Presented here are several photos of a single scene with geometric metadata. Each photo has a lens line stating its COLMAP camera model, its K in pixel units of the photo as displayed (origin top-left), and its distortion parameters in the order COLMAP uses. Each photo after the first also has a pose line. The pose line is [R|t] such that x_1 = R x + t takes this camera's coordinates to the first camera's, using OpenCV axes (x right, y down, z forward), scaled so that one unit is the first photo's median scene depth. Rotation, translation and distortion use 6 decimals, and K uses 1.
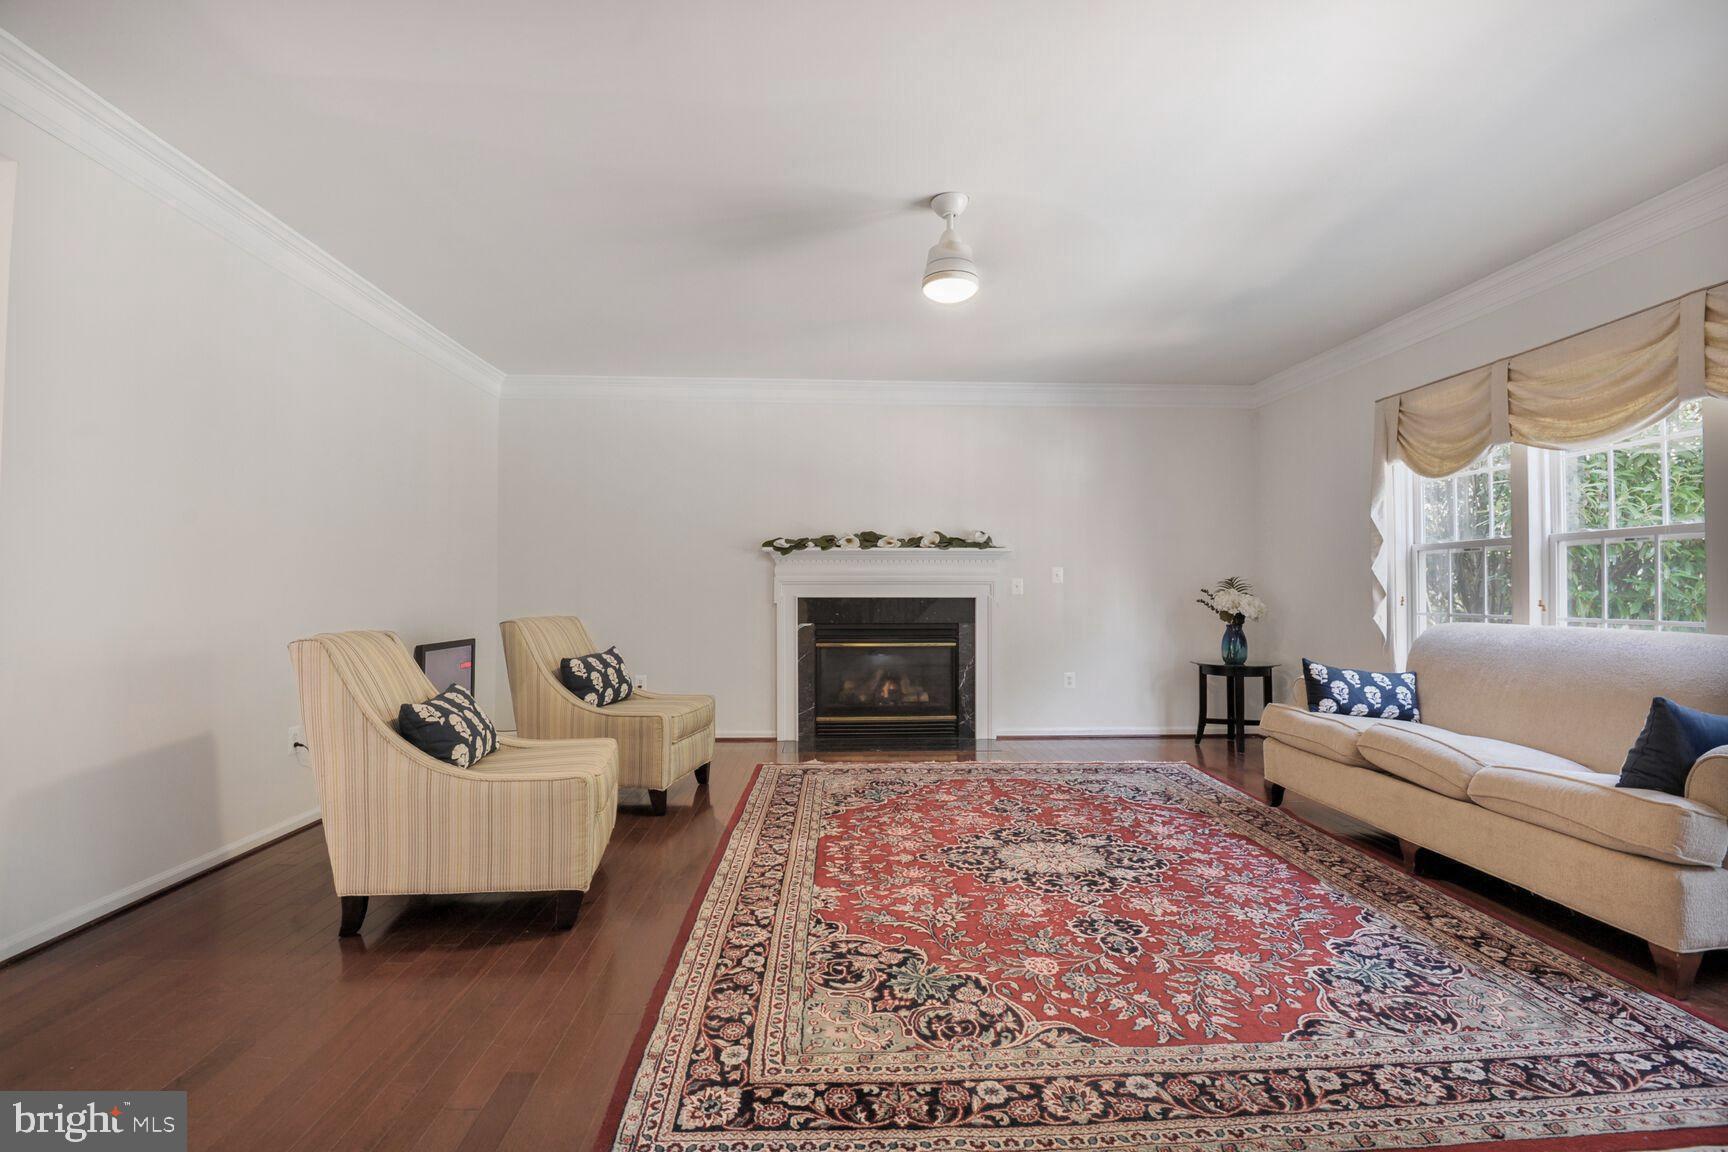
lens RADIAL K [[791.1, 0, 860.2], [0, 791.1, 578.2], [0, 0, 1]] dist [-0.034333, -0.002304]
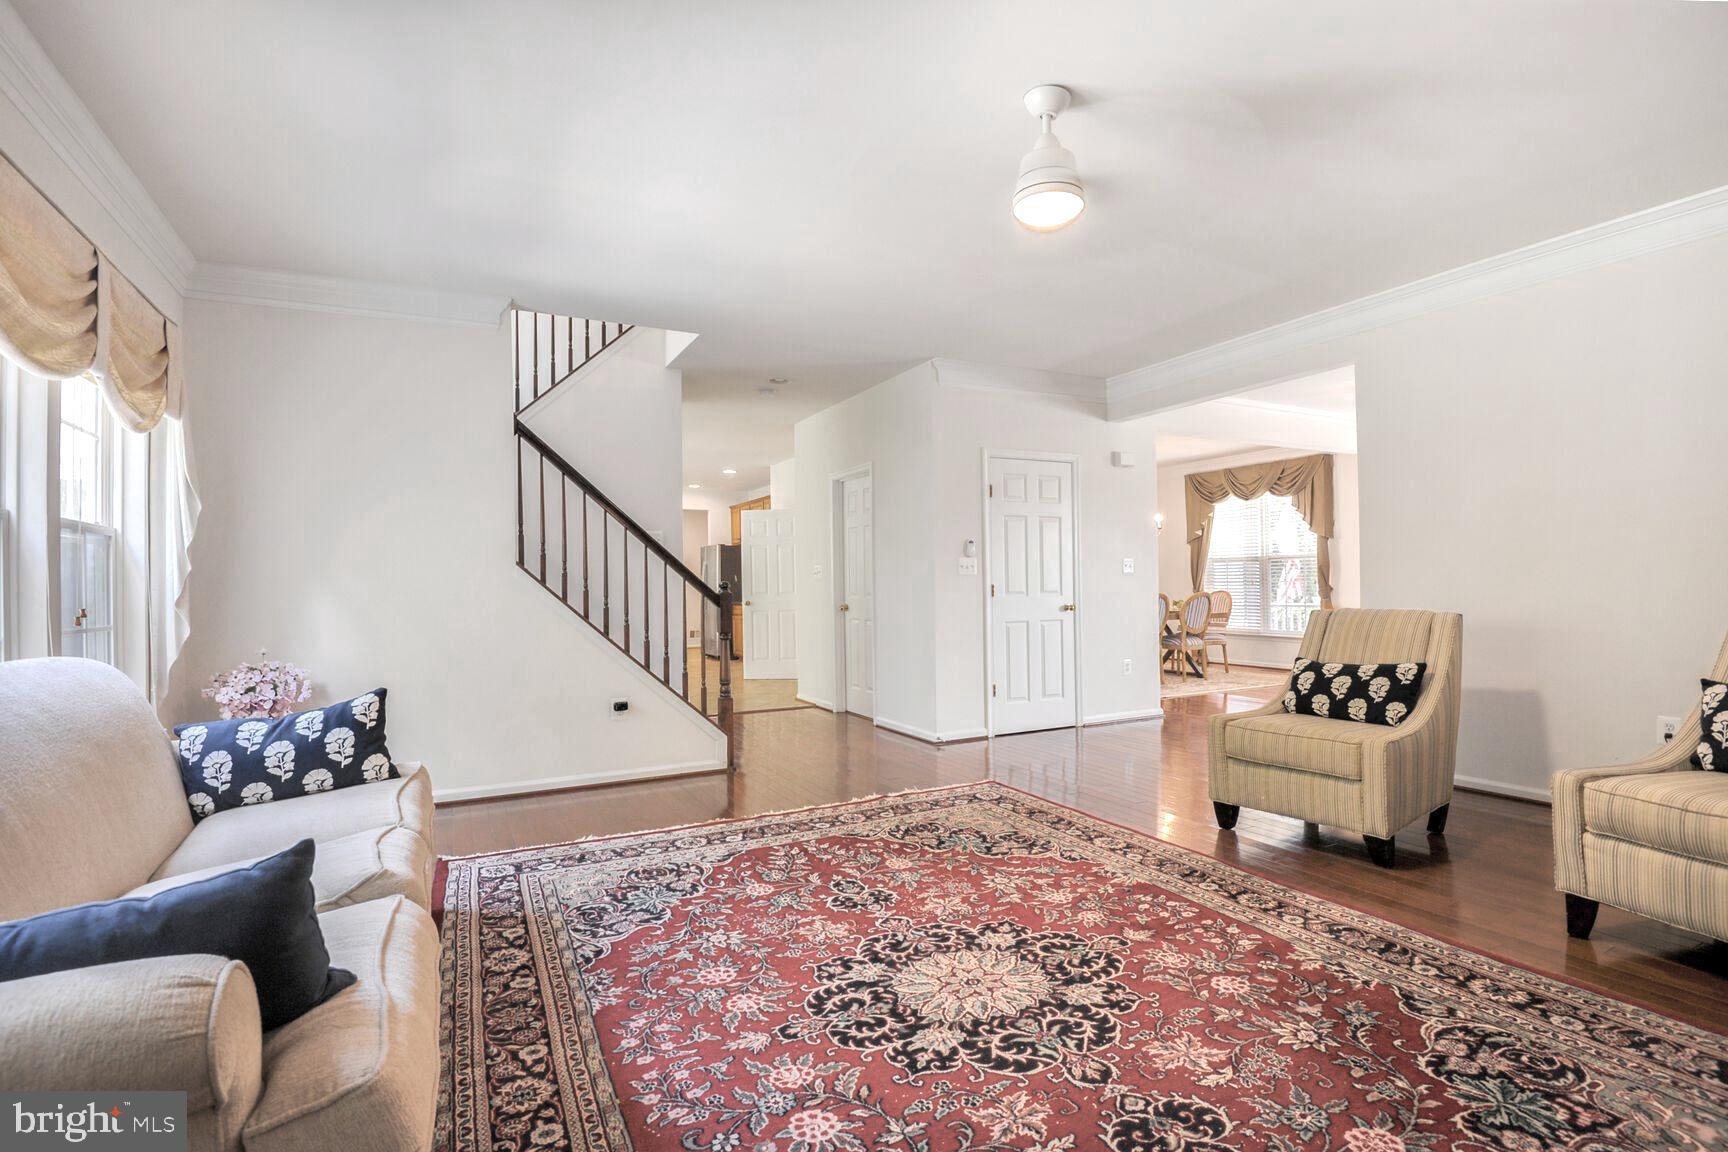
lens RADIAL K [[791.1, 0, 865.5], [0, 791.1, 575.2], [0, 0, 1]] dist [-0.034333, -0.002304]
pose [[-0.908444, 0.006040, -0.417963, 0.736584], [0.018728, 0.999480, -0.026261, 0.031393], [0.417587, -0.031684, -0.908085, 1.934379]]
